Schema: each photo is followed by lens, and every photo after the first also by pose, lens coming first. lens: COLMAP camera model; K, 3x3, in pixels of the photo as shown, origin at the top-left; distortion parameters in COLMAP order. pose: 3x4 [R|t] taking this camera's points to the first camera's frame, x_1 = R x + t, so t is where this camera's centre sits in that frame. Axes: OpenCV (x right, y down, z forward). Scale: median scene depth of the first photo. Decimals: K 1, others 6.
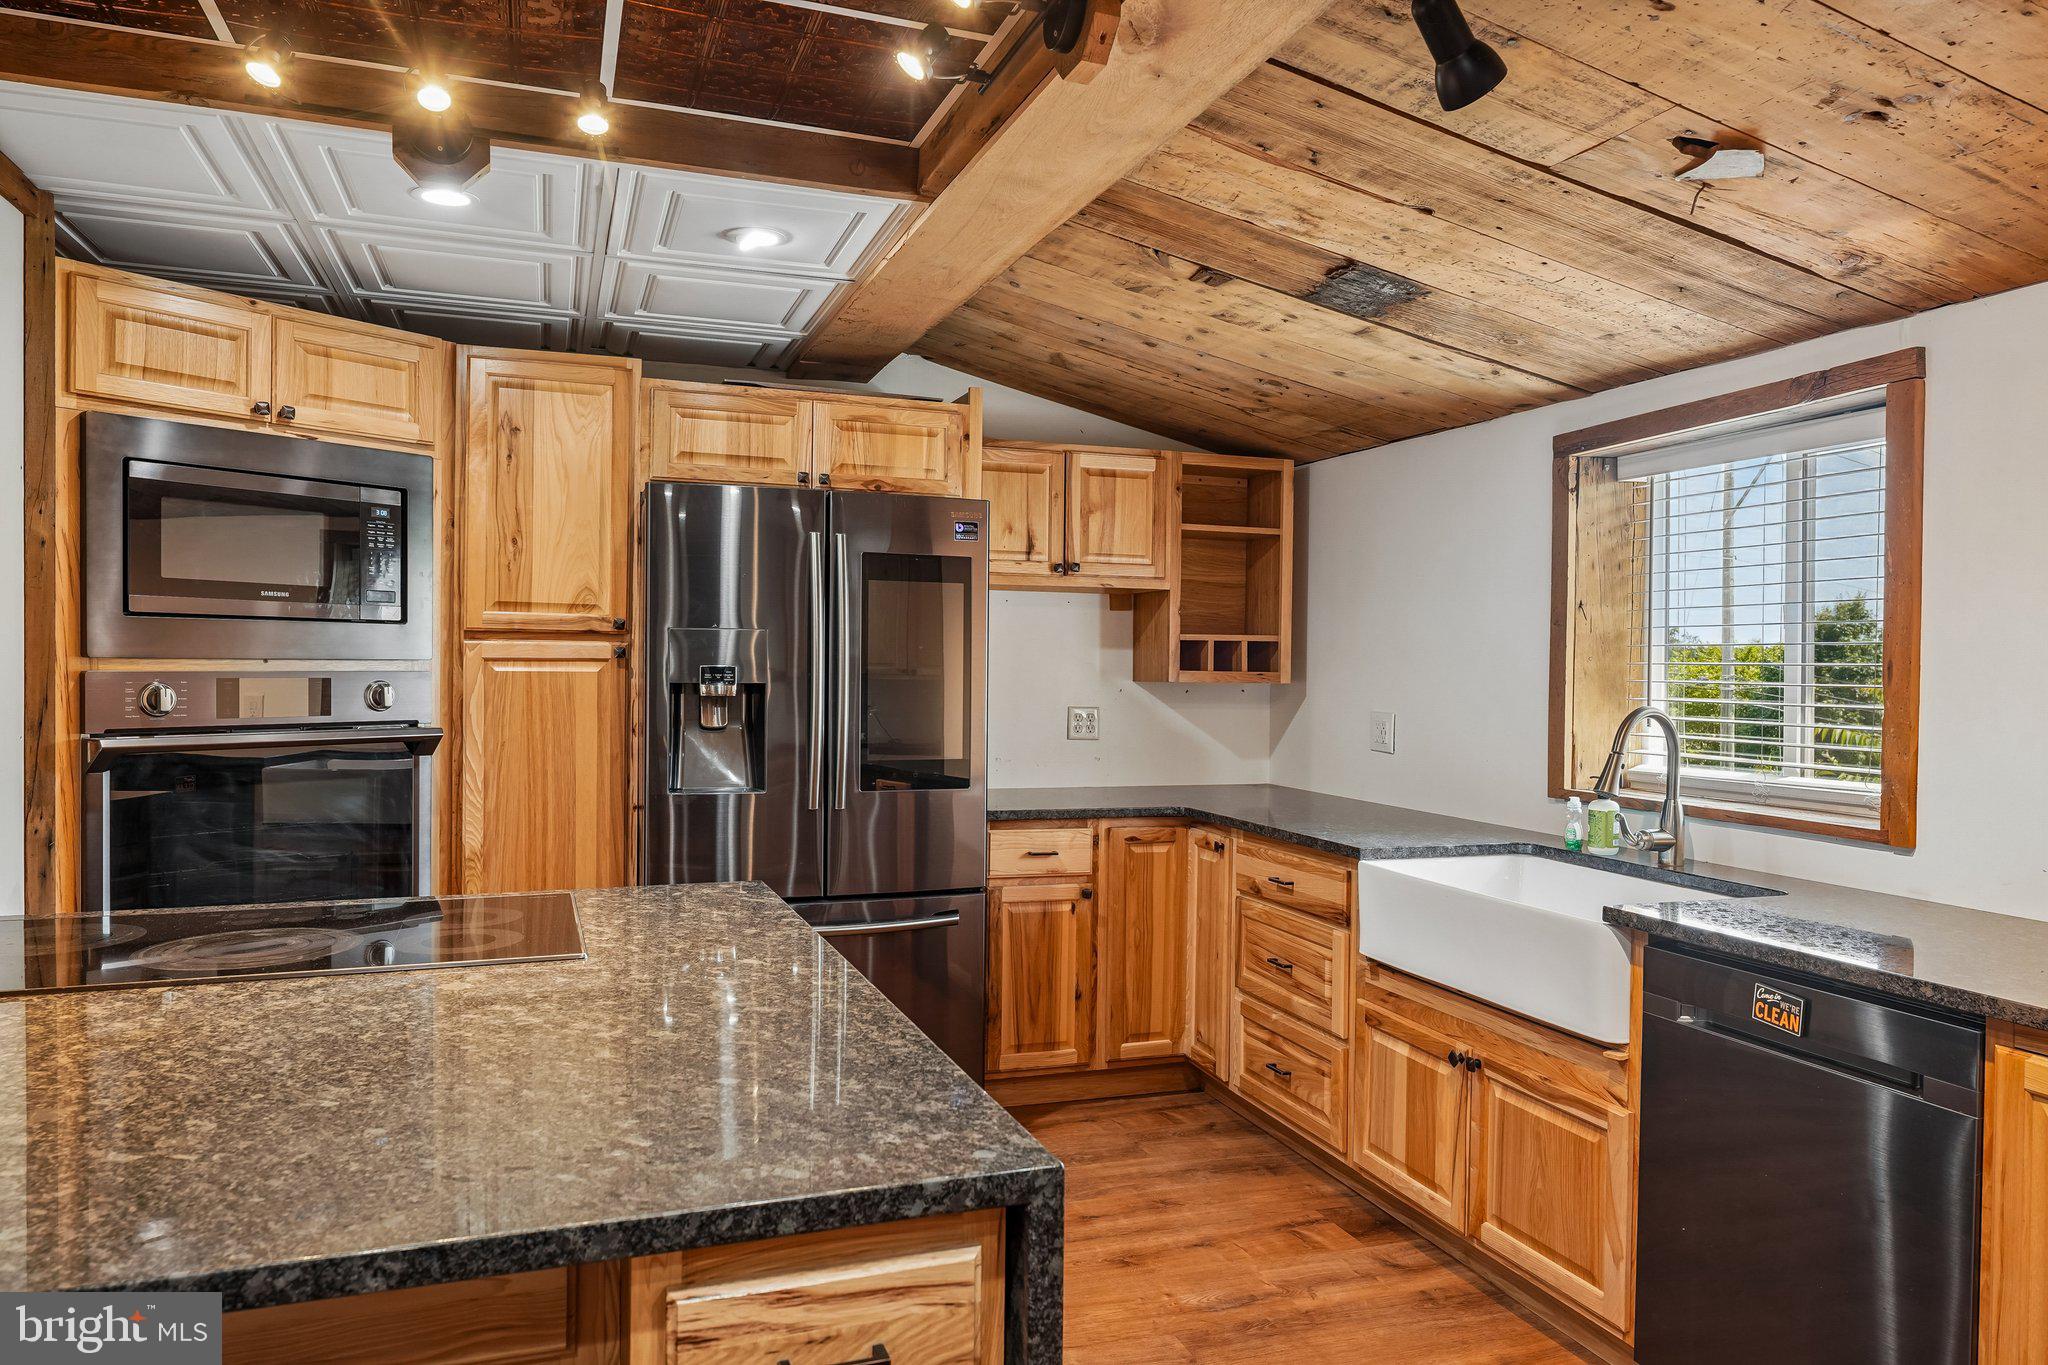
lens RADIAL K [[1360.3, 0, 1019.3], [0, 1360.3, 684.2], [0, 0, 1]] dist [0.007094, -0.003079]
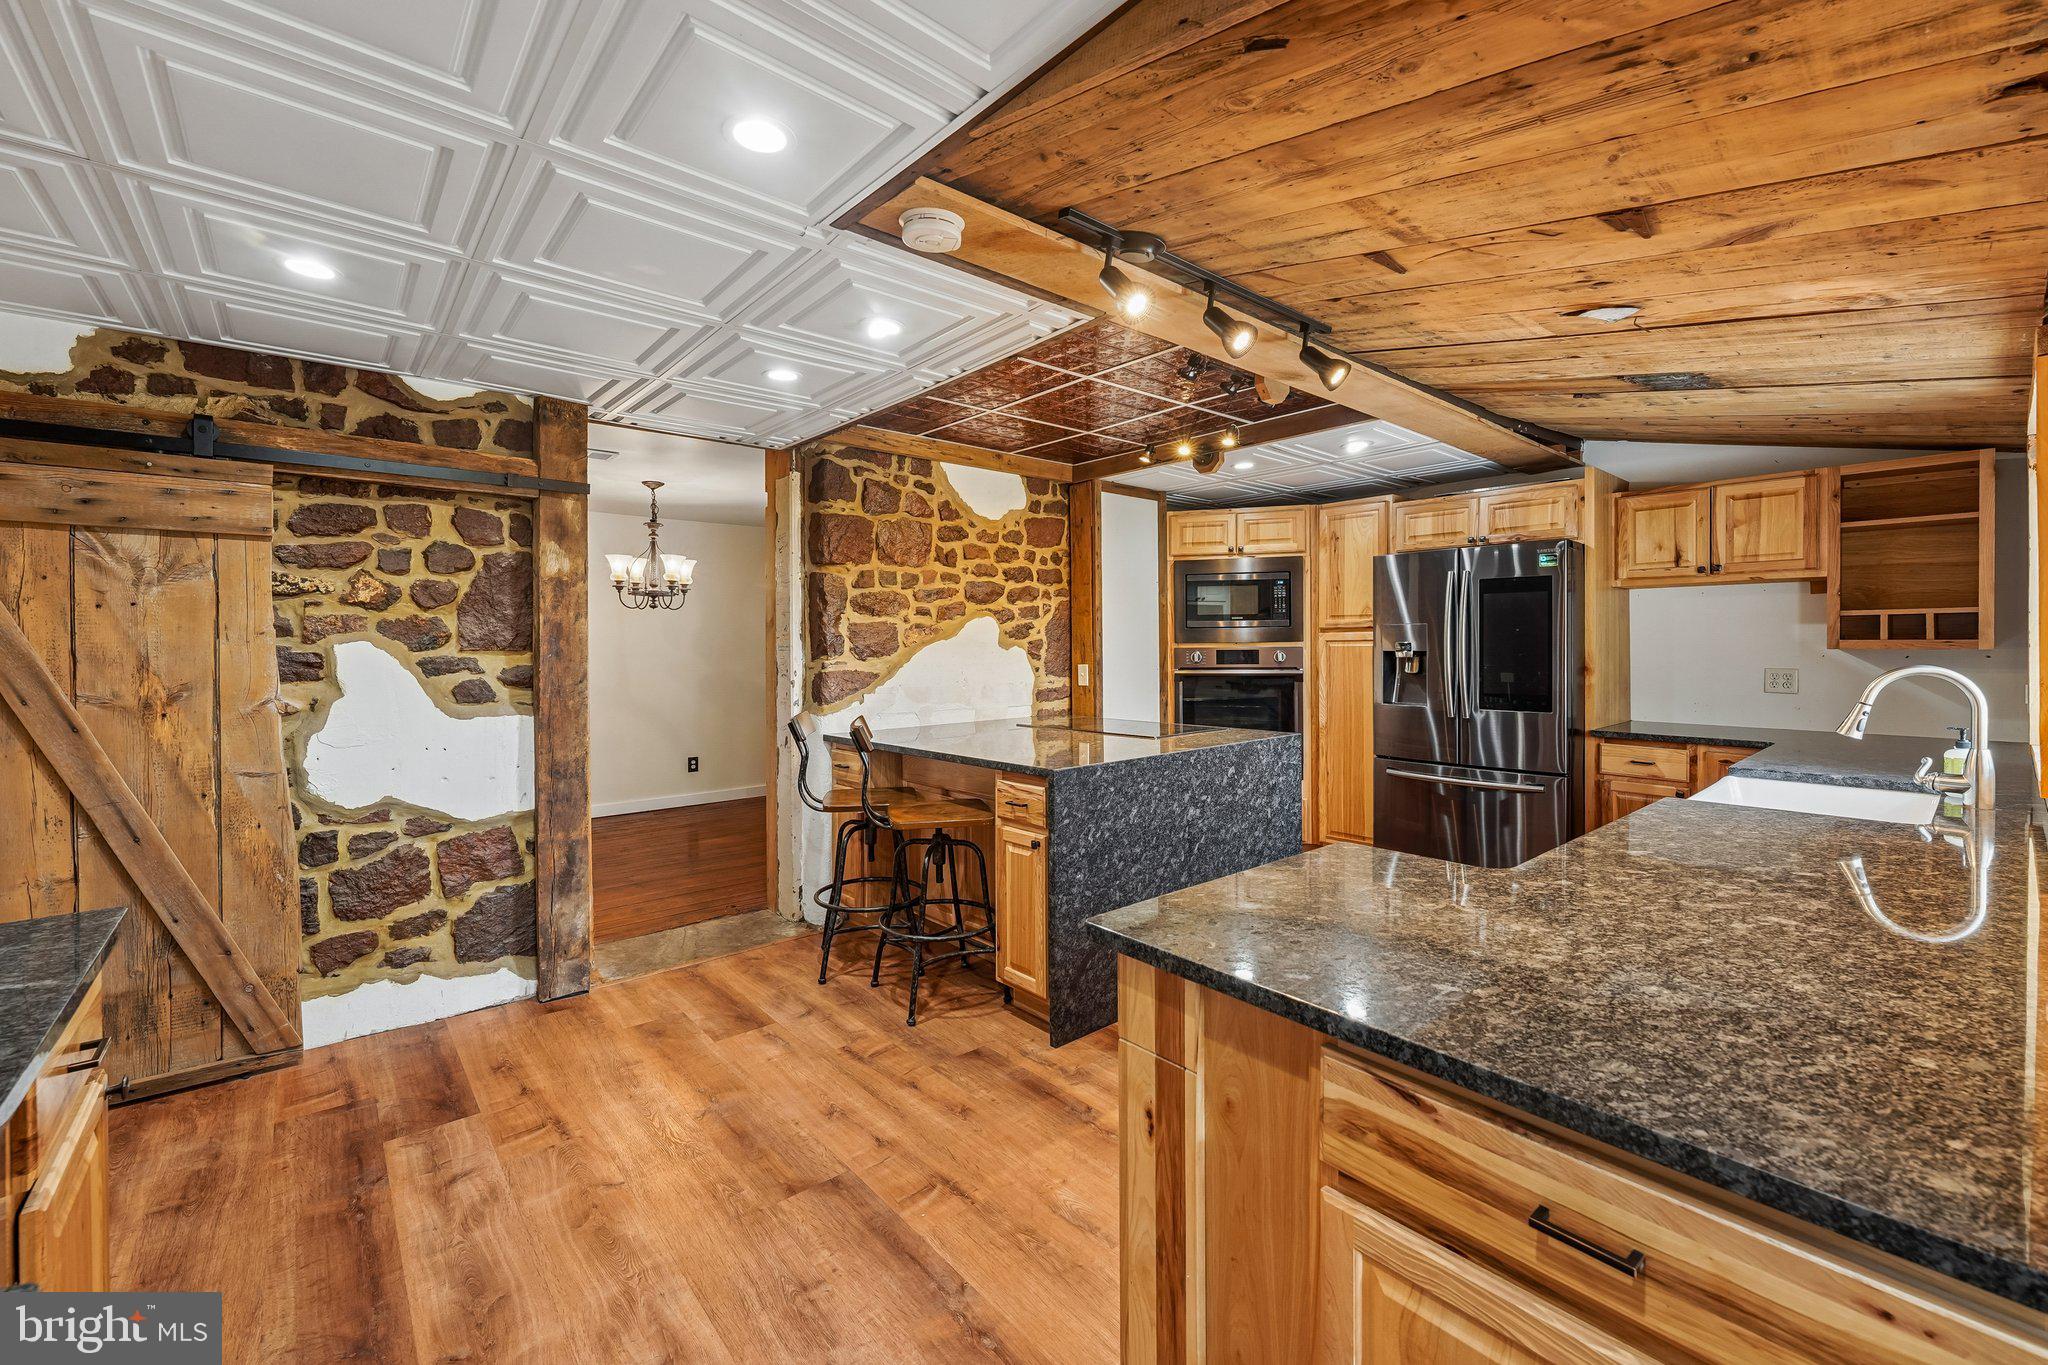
lens RADIAL K [[822.8, 0, 1005.0], [0, 822.8, 649.9], [0, 0, 1]] dist [-0.003978, -0.000221]
pose [[0.349322, -0.006400, -0.936981, 0.771580], [-0.001614, 0.999971, -0.007432, 0.008450], [0.937001, 0.004109, 0.349301, 0.016243]]
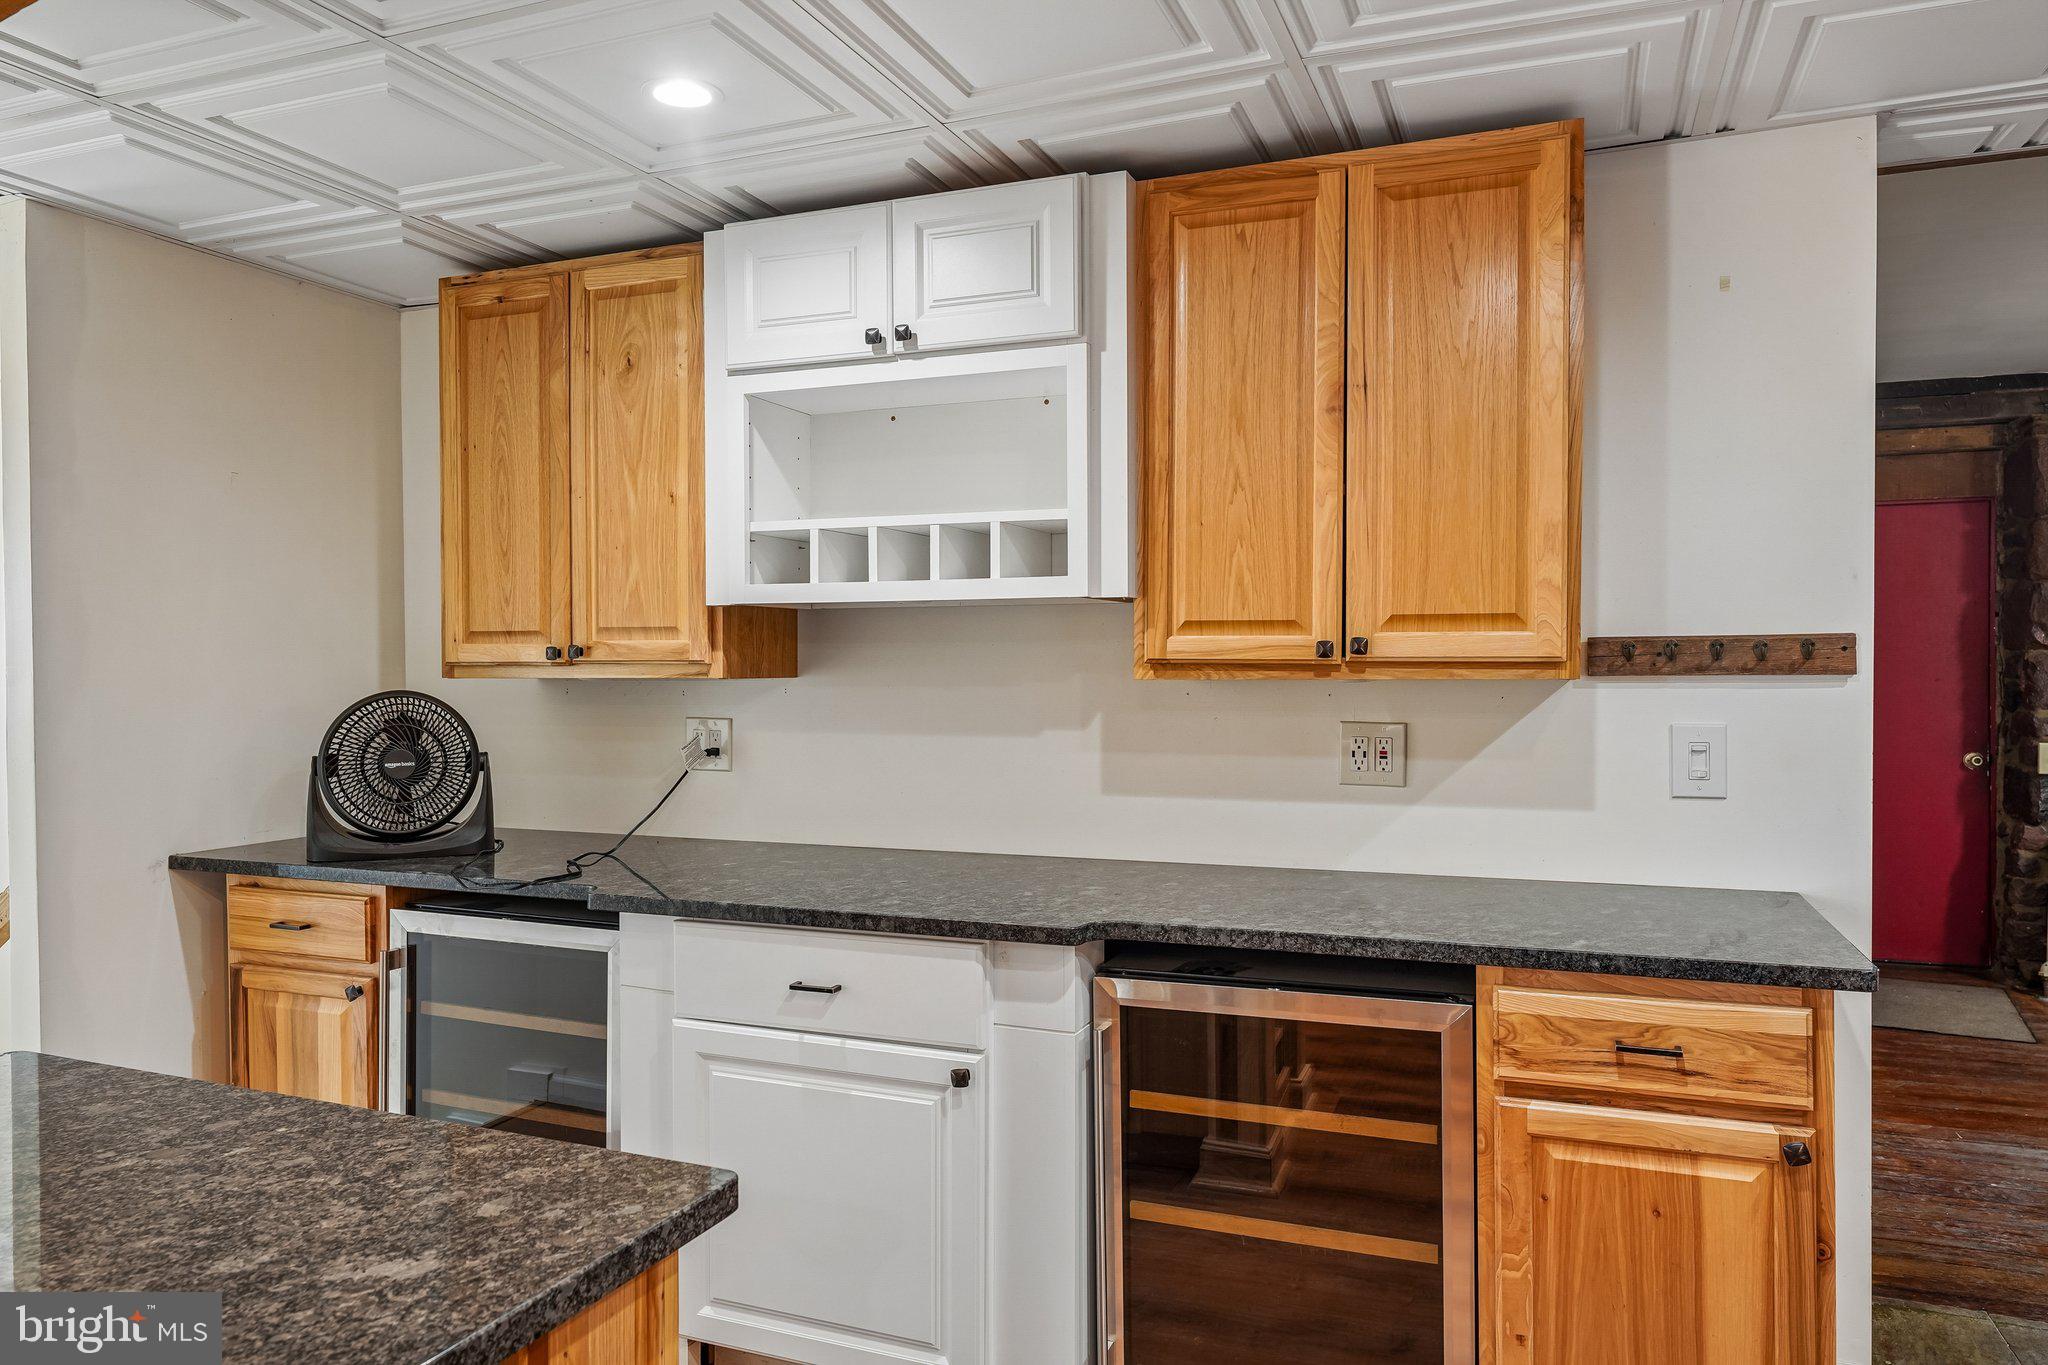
lens RADIAL K [[1360.3, 0, 1011.3], [0, 1360.3, 680.1], [0, 0, 1]] dist [0.007094, -0.003079]
pose [[-0.745633, -0.013989, 0.666210, 0.144747], [0.003189, 0.999693, 0.024561, -0.001043], [-0.666349, 0.020438, -0.745360, 0.393932]]
